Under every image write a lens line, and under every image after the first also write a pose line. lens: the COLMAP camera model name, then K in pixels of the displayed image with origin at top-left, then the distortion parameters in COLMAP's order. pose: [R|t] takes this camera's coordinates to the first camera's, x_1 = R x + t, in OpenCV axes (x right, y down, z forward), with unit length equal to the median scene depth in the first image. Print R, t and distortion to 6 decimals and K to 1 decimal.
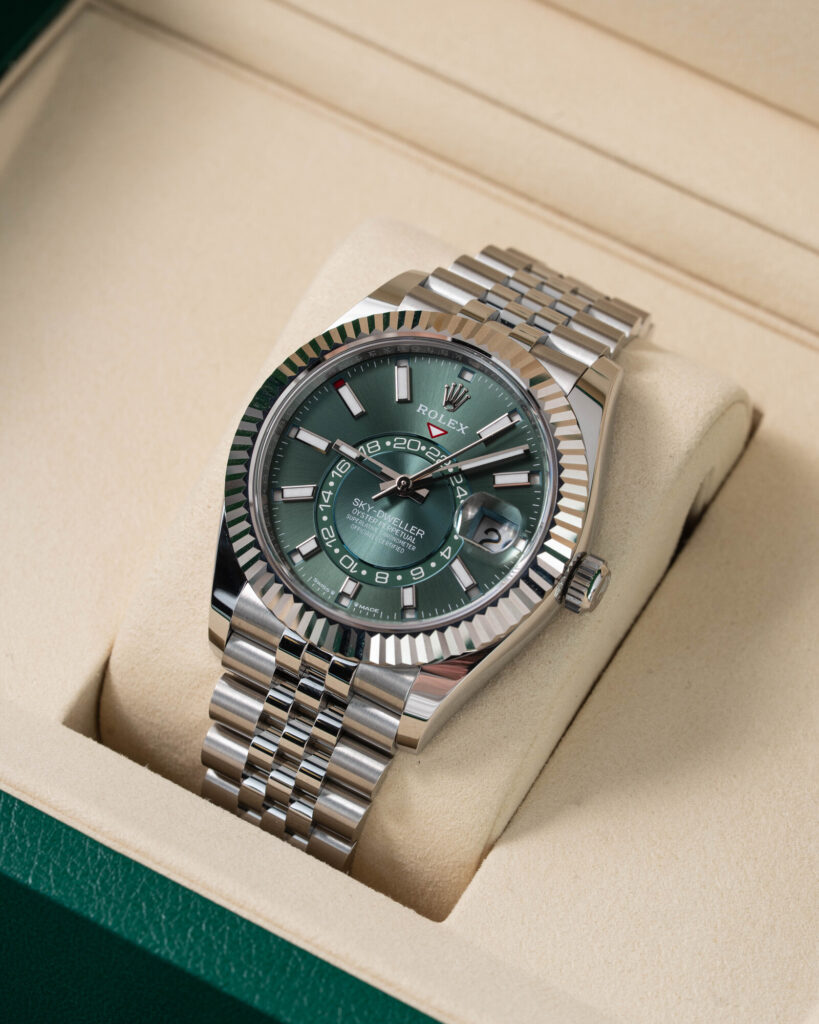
lens RADIAL K [[4609.7, 0, 409.5], [0, 4609.7, 512.0], [0, 0, 1]] dist [0.163441, -2.947930]
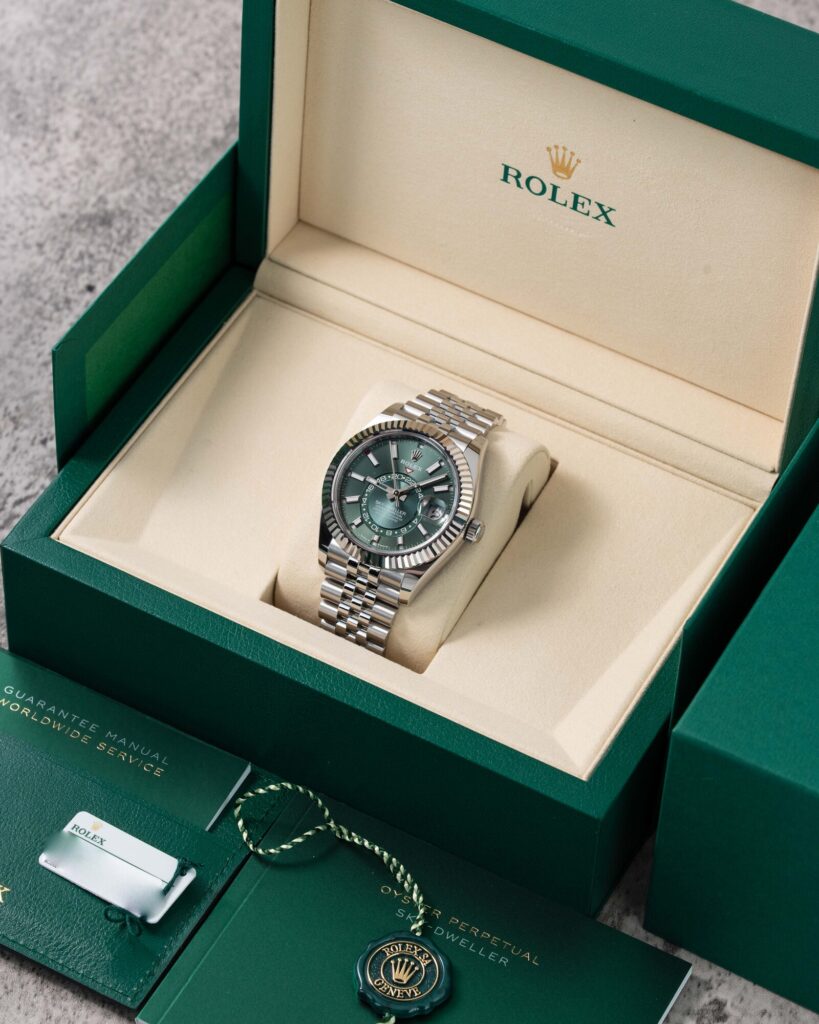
lens RADIAL K [[4609.7, 0, 409.5], [0, 4609.7, 512.0], [0, 0, 1]] dist [0.163441, -2.947930]
pose [[0.999127, -0.036780, -0.019823, 0.049898], [0.035708, 0.998011, -0.051944, 0.125804], [0.021695, 0.051191, 0.998453, -1.354210]]
